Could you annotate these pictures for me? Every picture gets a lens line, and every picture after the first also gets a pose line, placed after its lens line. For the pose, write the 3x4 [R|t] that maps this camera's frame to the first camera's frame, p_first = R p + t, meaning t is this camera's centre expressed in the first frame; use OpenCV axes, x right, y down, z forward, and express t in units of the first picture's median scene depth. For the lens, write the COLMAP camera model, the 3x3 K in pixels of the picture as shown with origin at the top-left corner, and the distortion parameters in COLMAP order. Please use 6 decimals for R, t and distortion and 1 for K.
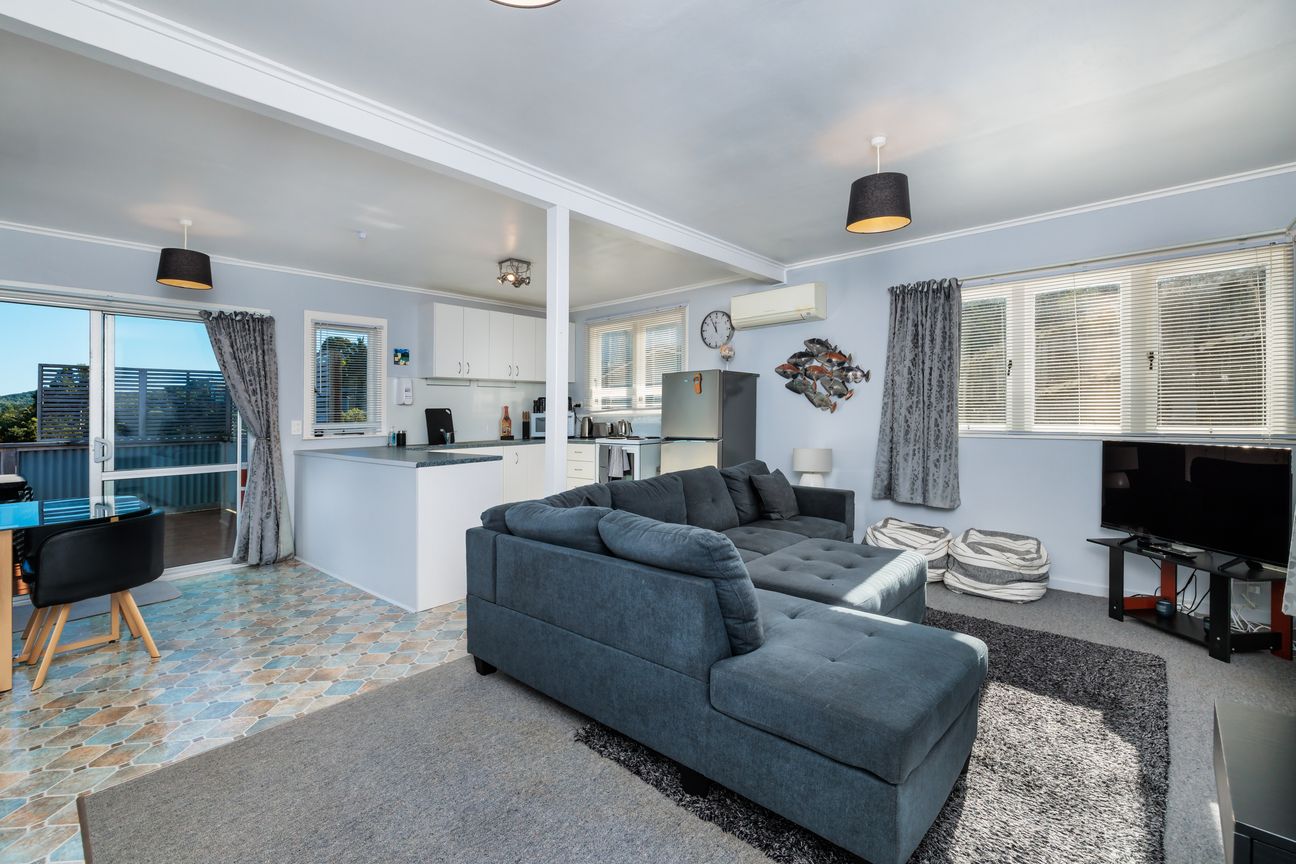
lens RADIAL K [[559.4, 0, 636.6], [0, 559.4, 400.1], [0, 0, 1]] dist [0.004395, -0.000095]
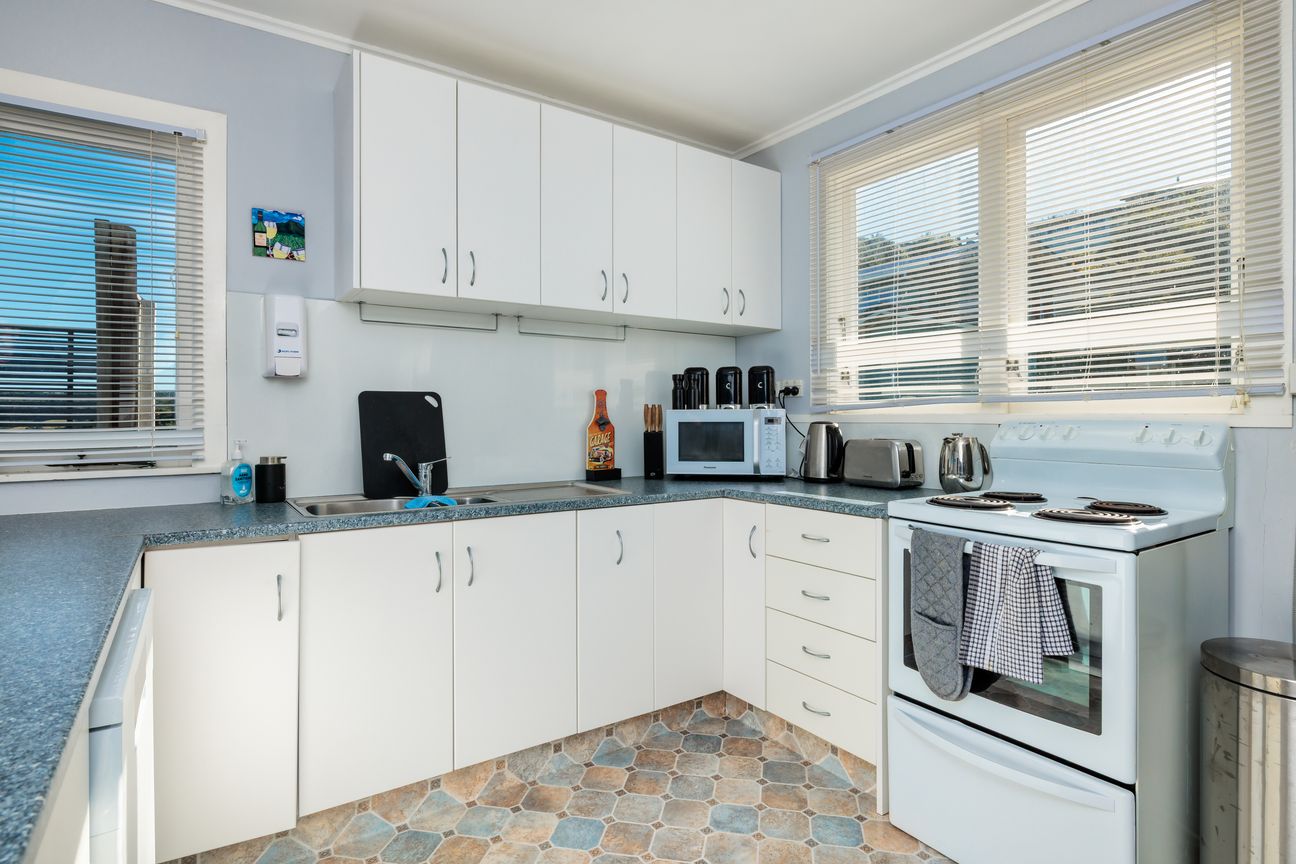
lens RADIAL K [[660.4, 0, 652.8], [0, 660.4, 427.3], [0, 0, 1]] dist [-0.006161, -0.000042]
pose [[0.970598, 0.014838, -0.240248, -0.131038], [-0.005297, 0.999173, 0.040308, 0.025103], [0.240647, -0.037850, 0.969874, 0.813864]]
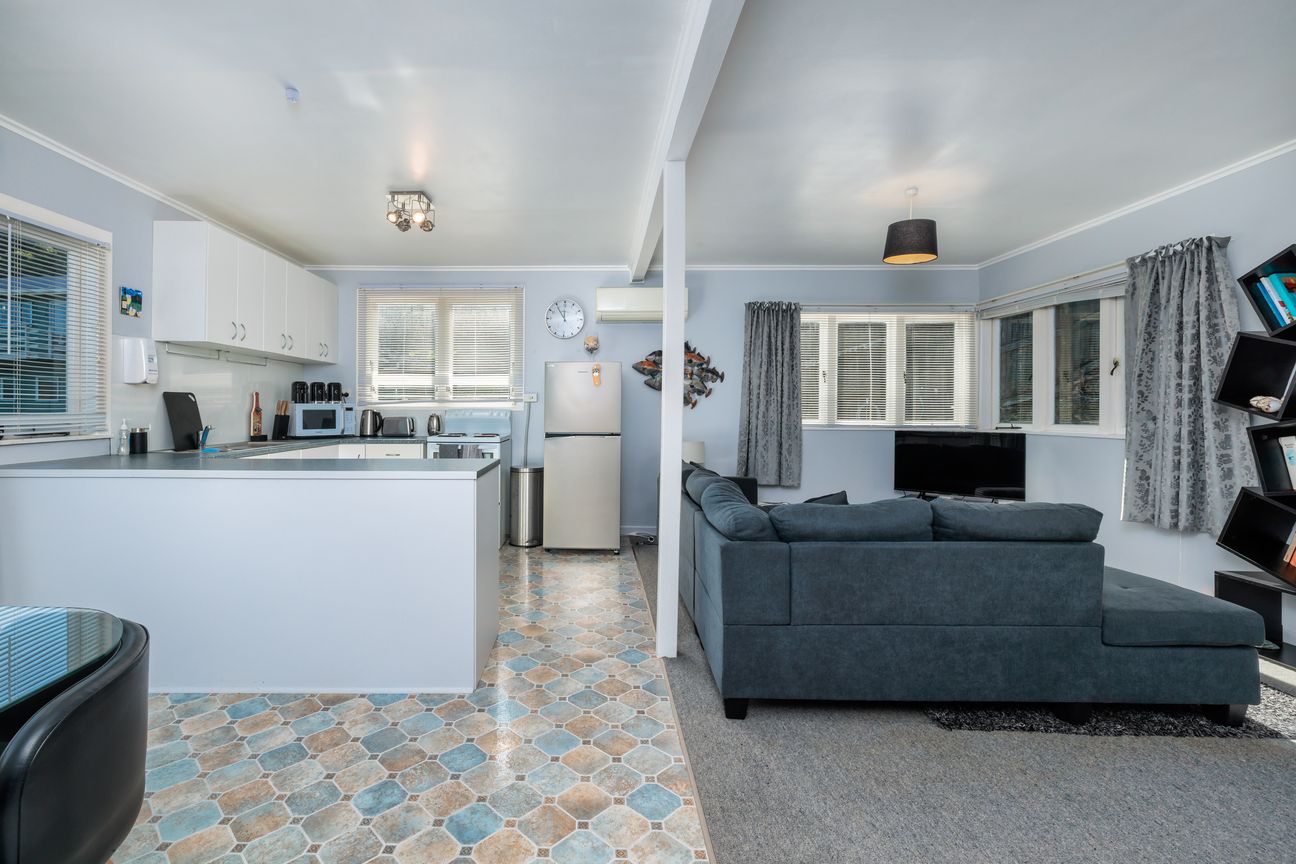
lens RADIAL K [[579.4, 0, 573.0], [0, 579.4, 411.7], [0, 0, 1]] dist [-0.006382, 0.001578]
pose [[0.758375, 0.012208, 0.651704, -0.563036], [-0.028675, 0.999481, 0.014646, 0.018401], [-0.651188, -0.029795, 0.758332, 0.292039]]
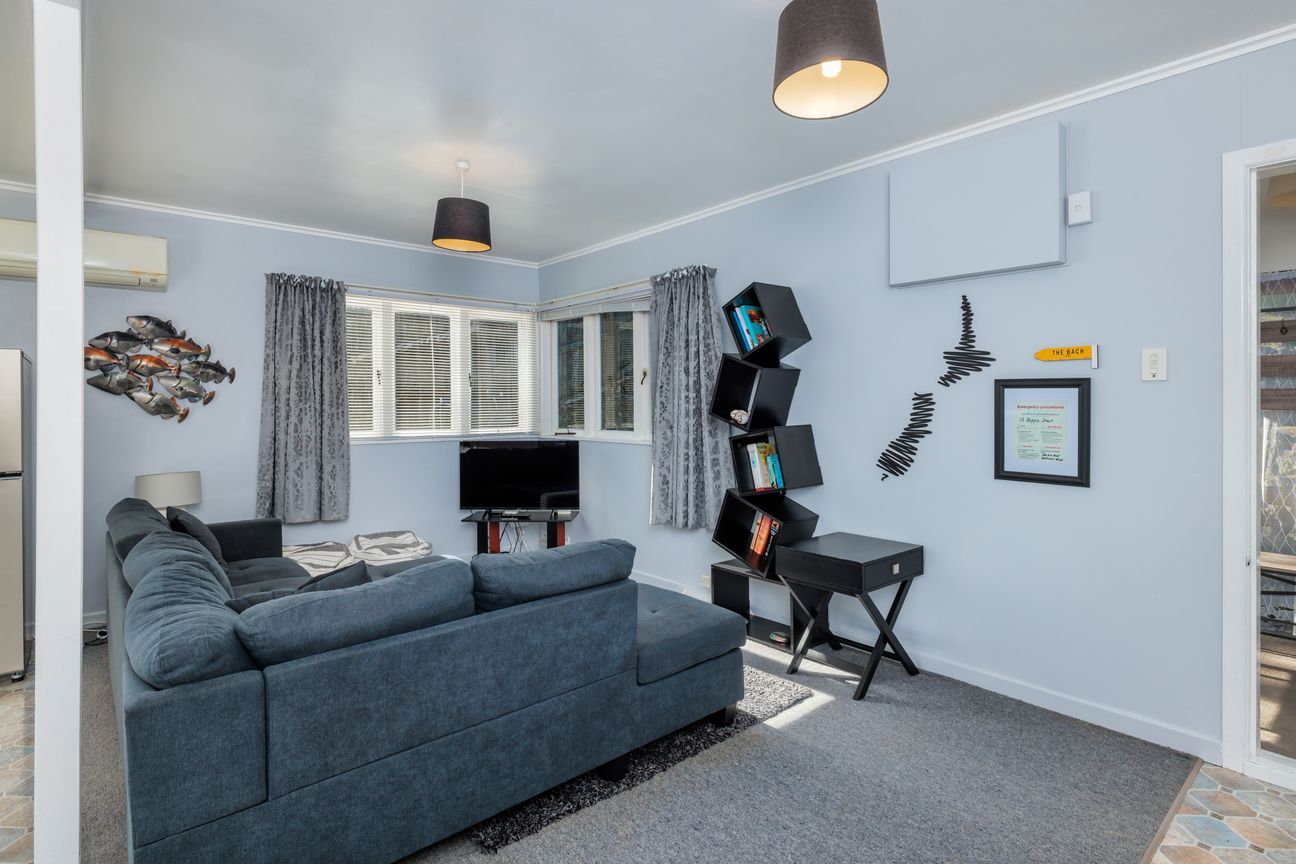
lens RADIAL K [[660.4, 0, 642.3], [0, 660.4, 406.8], [0, 0, 1]] dist [-0.006161, -0.000042]
pose [[0.110307, 0.003374, 0.993892, -0.435496], [-0.020933, 0.999780, -0.001071, -0.009403], [-0.993677, -0.020687, 0.110354, 0.306104]]
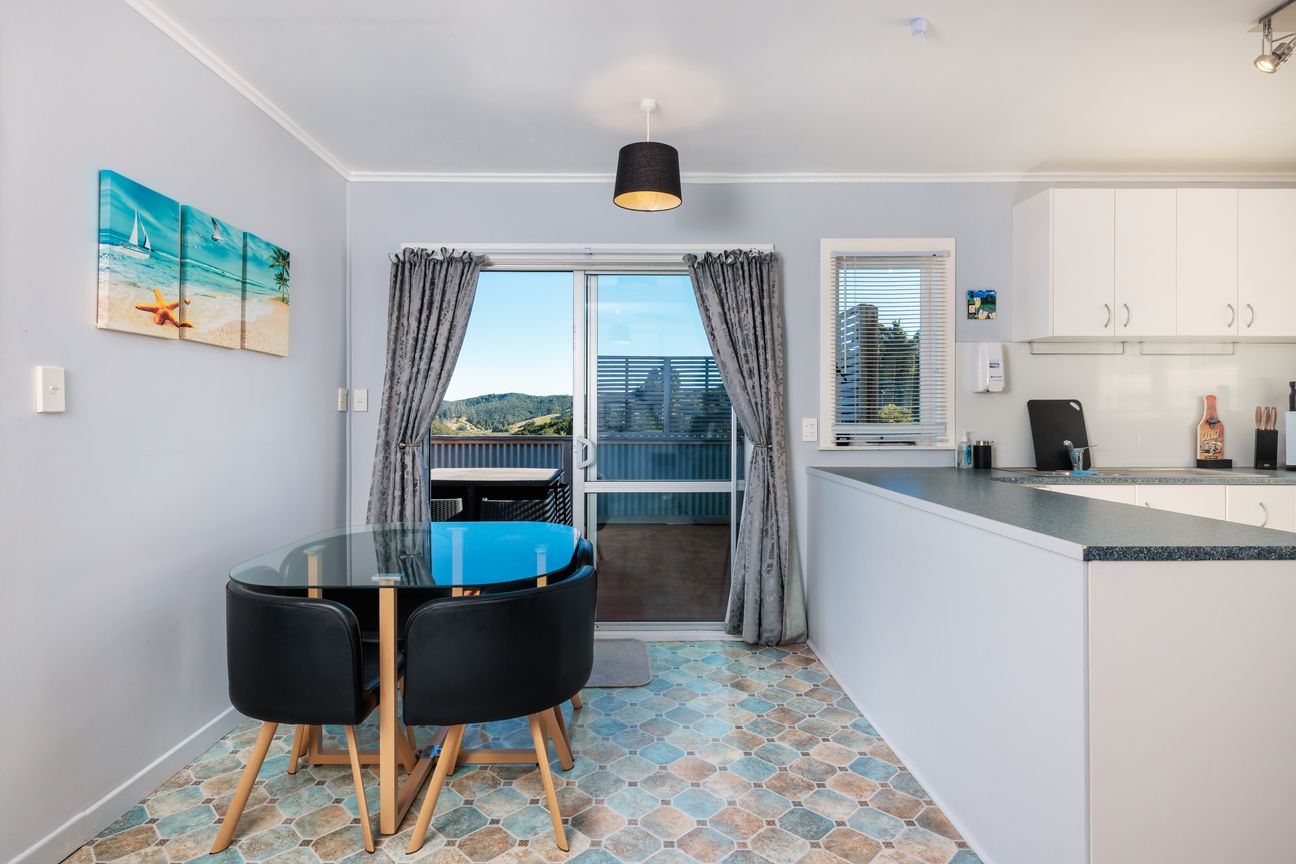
lens RADIAL K [[660.4, 0, 627.2], [0, 660.4, 412.3], [0, 0, 1]] dist [-0.006161, -0.000042]
pose [[0.667006, 0.012920, -0.744940, -0.210057], [0.008804, 0.999643, 0.025220, 0.009649], [0.745000, -0.023380, 0.666655, 0.385605]]
